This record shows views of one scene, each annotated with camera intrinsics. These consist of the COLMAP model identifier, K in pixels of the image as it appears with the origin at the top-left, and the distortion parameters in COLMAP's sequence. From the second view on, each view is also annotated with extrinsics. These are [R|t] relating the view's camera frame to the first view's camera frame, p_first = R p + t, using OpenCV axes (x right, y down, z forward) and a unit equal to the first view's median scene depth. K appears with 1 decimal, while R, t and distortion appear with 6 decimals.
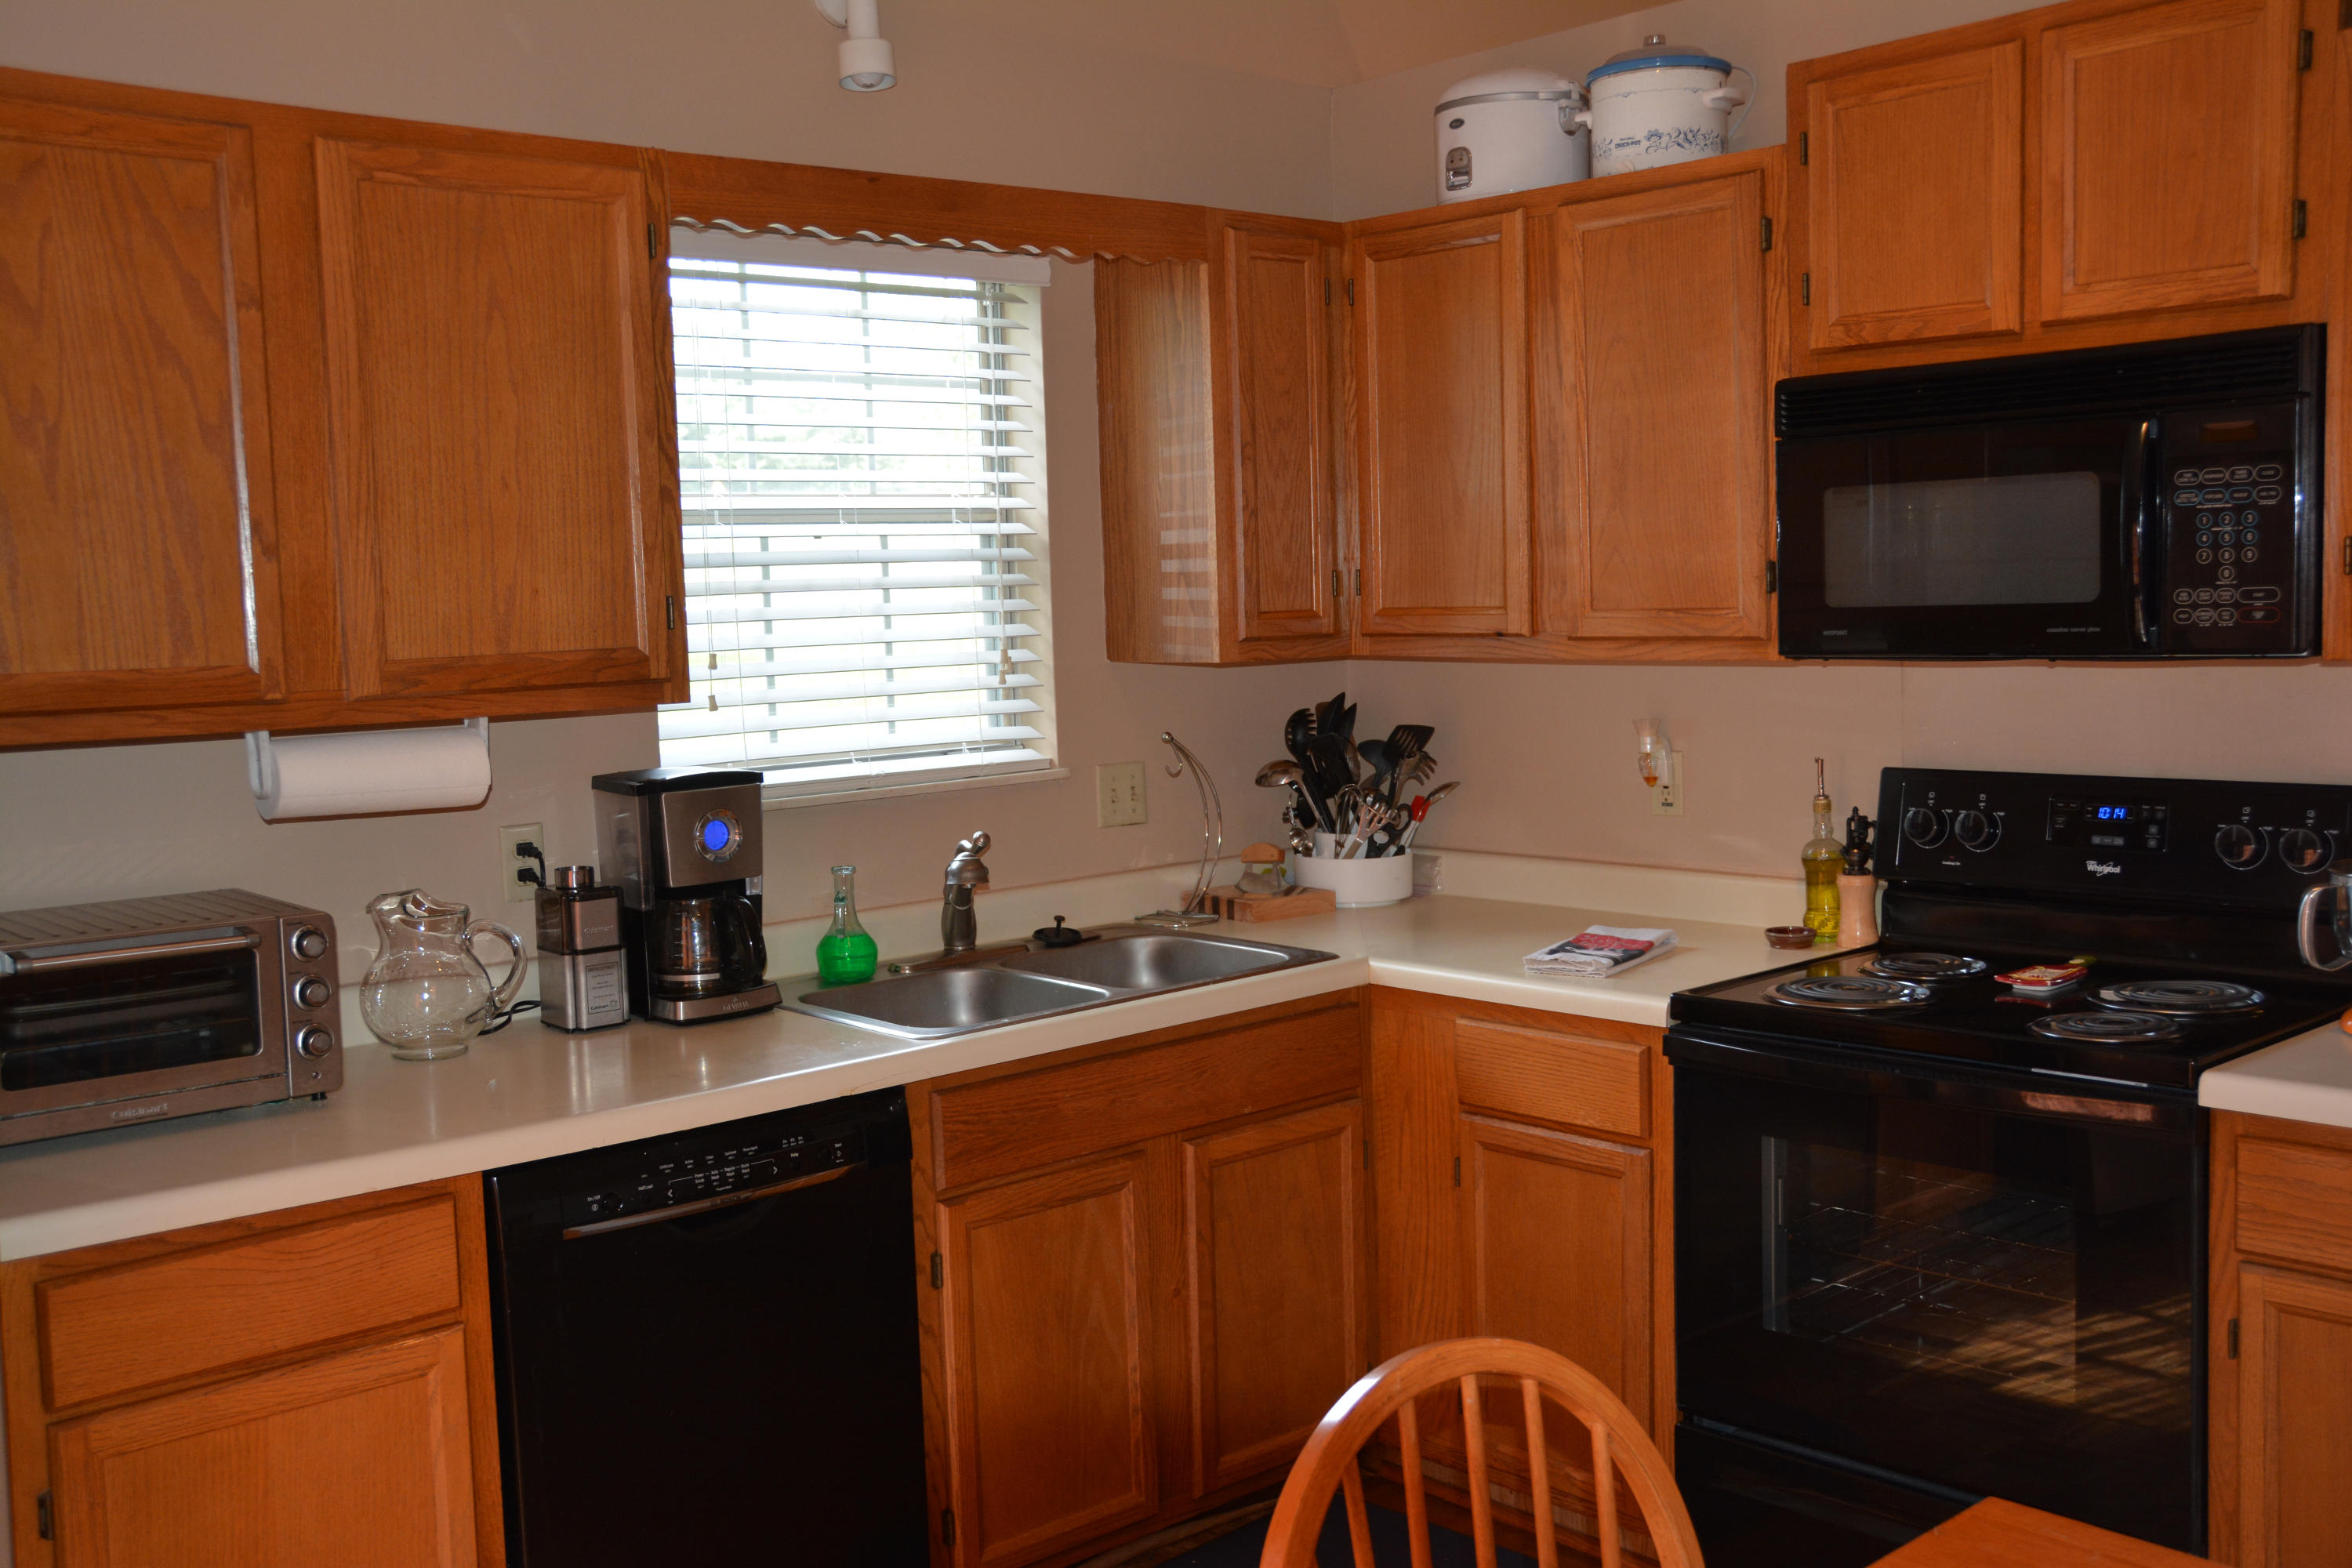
lens RADIAL K [[2302.1, 0, 1172.5], [0, 2302.1, 814.9], [0, 0, 1]] dist [-0.088397, 0.206365]
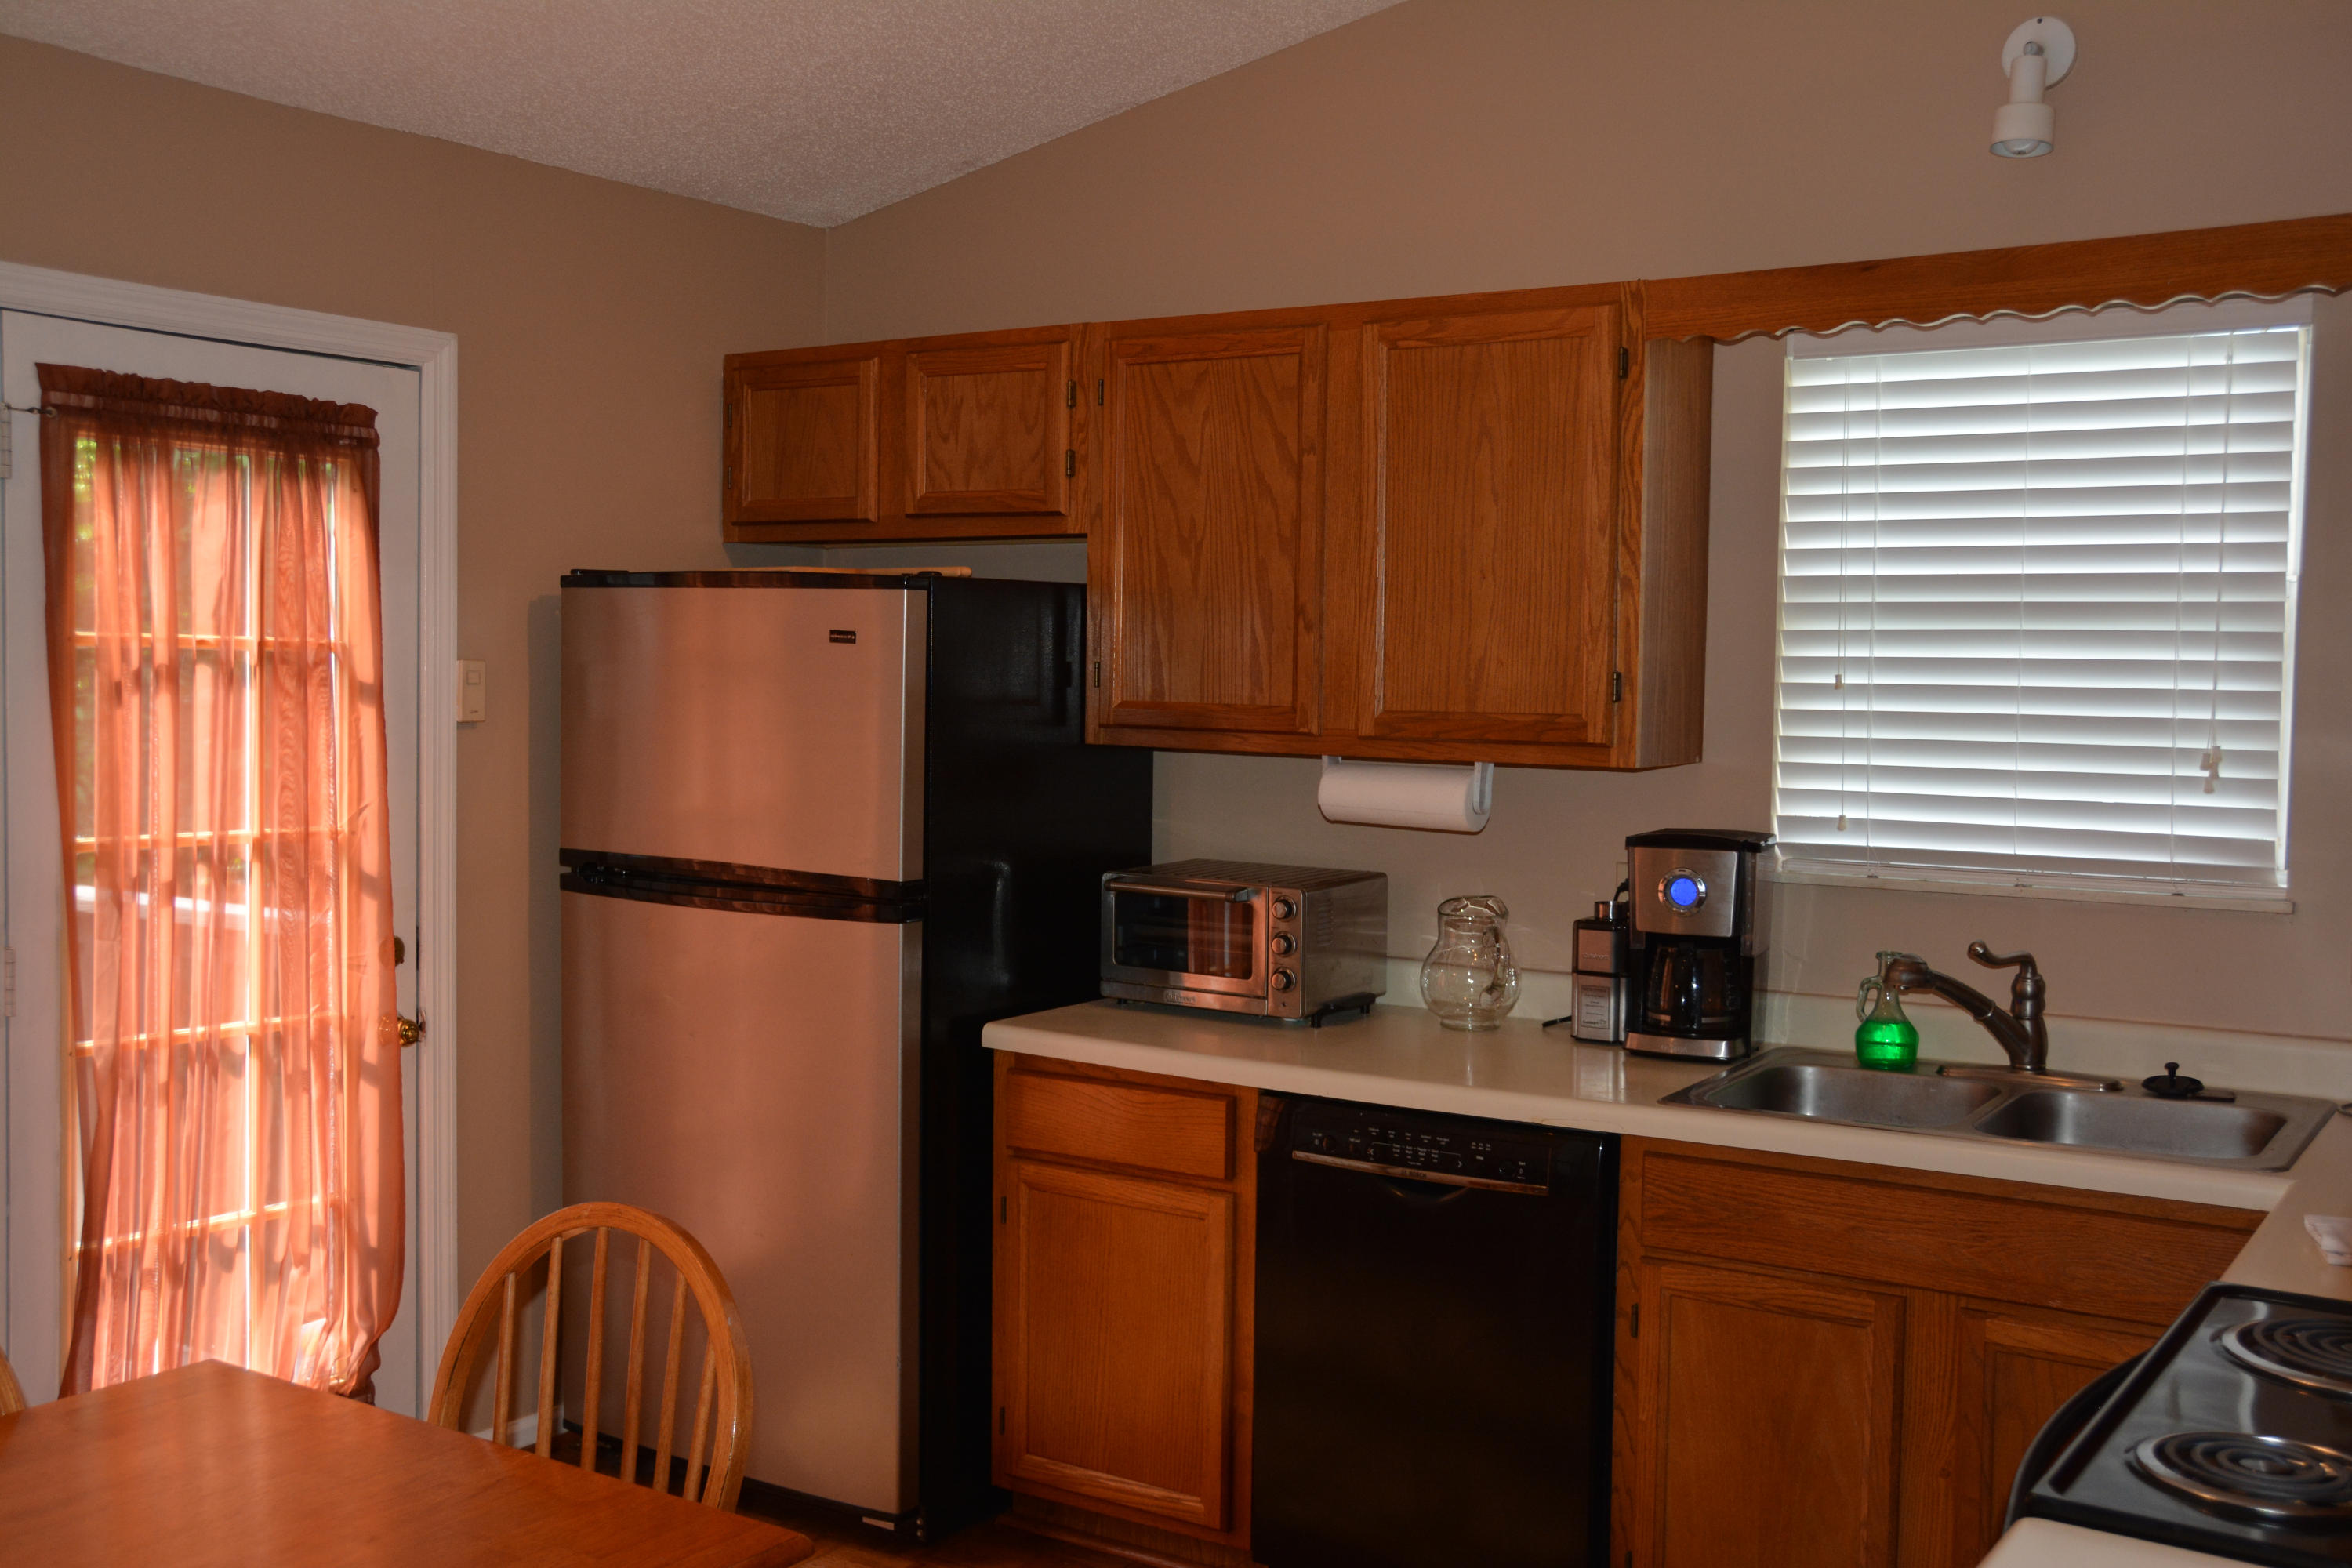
lens RADIAL K [[2302.1, 0, 1172.5], [0, 2302.1, 814.9], [0, 0, 1]] dist [-0.088397, 0.206365]
pose [[0.246314, 0.098832, -0.964138, 0.760970], [-0.117323, 0.990512, 0.071562, -0.074133], [0.962063, 0.095489, 0.255572, 0.460764]]
